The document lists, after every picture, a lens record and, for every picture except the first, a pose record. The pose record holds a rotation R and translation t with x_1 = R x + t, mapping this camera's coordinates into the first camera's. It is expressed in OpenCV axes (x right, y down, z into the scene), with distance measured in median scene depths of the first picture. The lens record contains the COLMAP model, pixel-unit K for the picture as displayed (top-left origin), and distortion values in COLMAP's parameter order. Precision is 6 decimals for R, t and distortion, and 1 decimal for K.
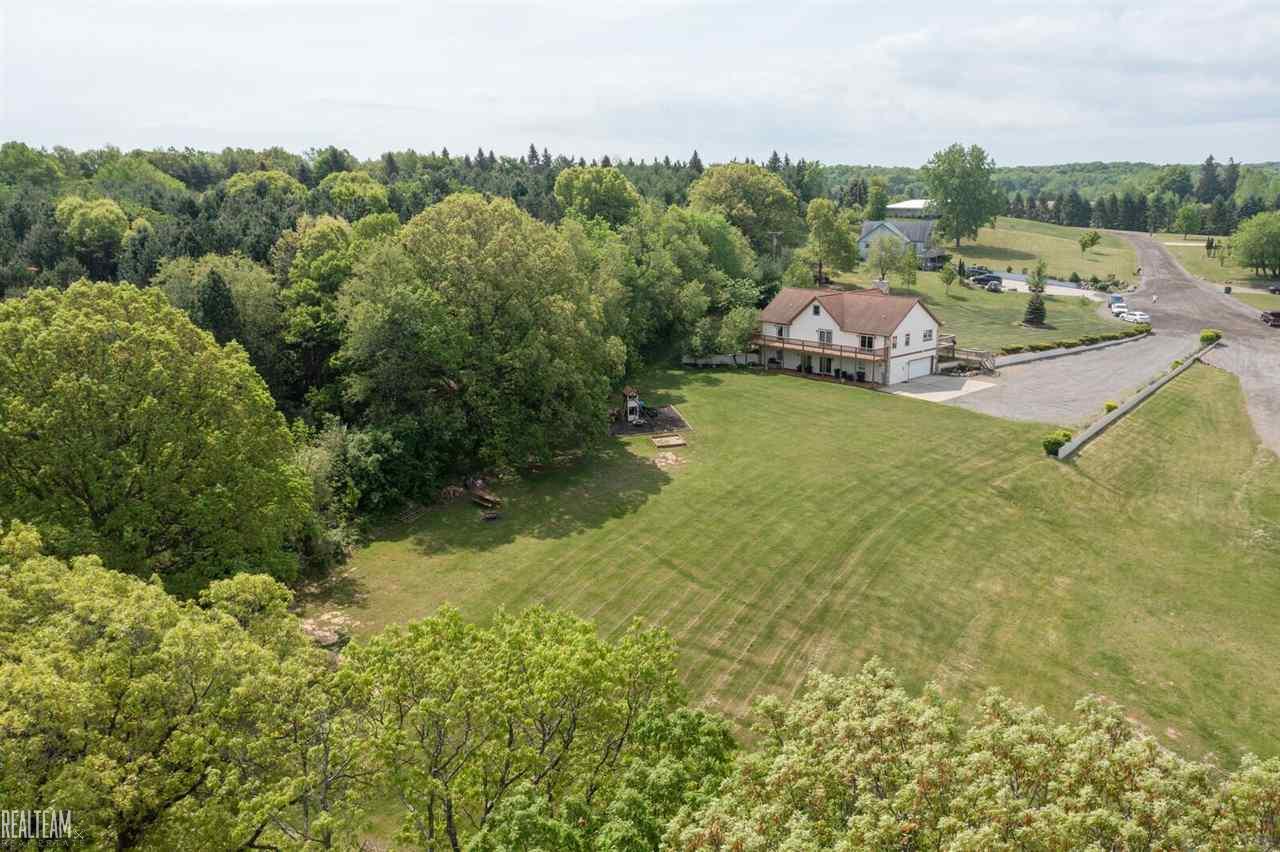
lens RADIAL K [[969.9, 0, 631.1], [0, 969.9, 420.5], [0, 0, 1]] dist [-0.012540, 0.010067]
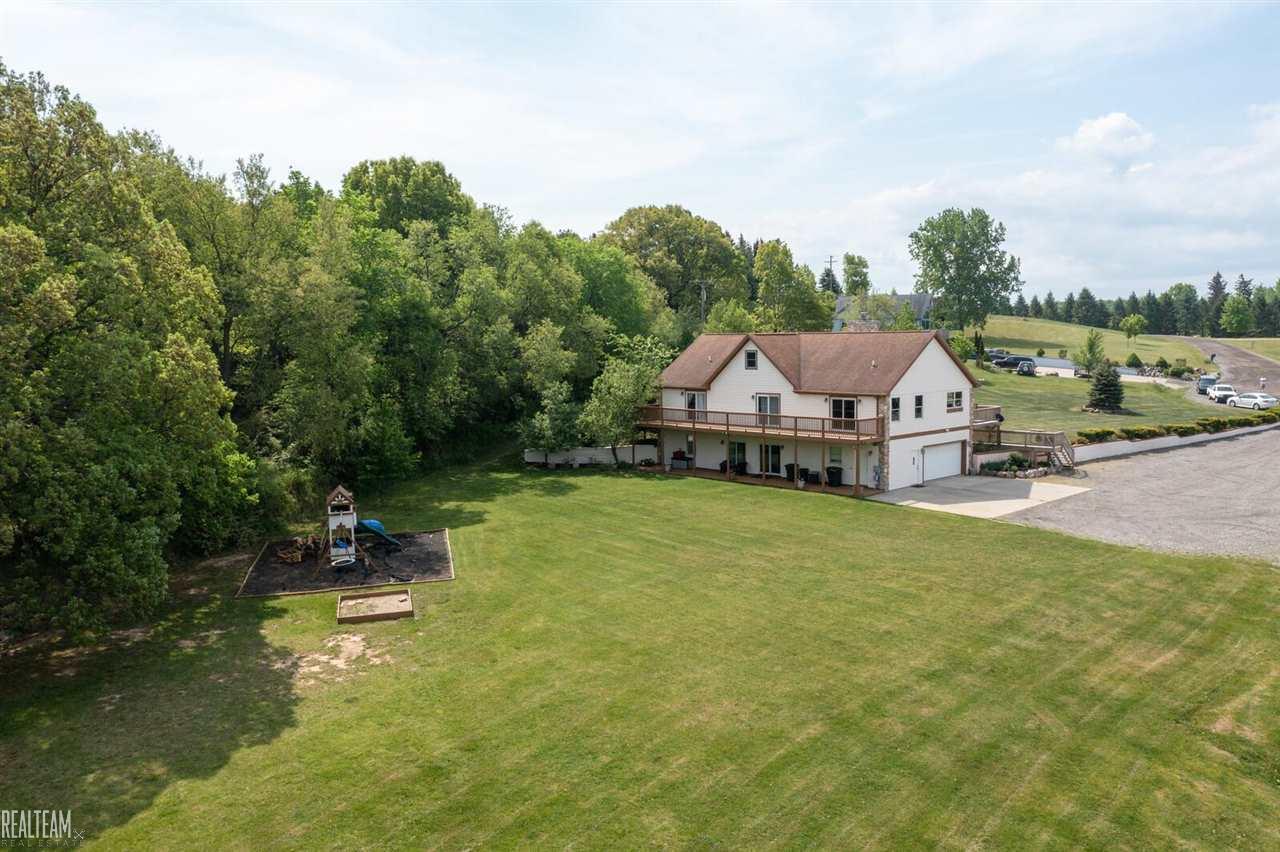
lens RADIAL K [[969.9, 0, 651.7], [0, 969.9, 427.0], [0, 0, 1]] dist [-0.012540, 0.010067]
pose [[0.999361, -0.001522, 0.035699, 0.114840], [0.006864, 0.988660, -0.150015, 0.006617], [-0.035066, 0.150164, 0.988039, 0.462276]]
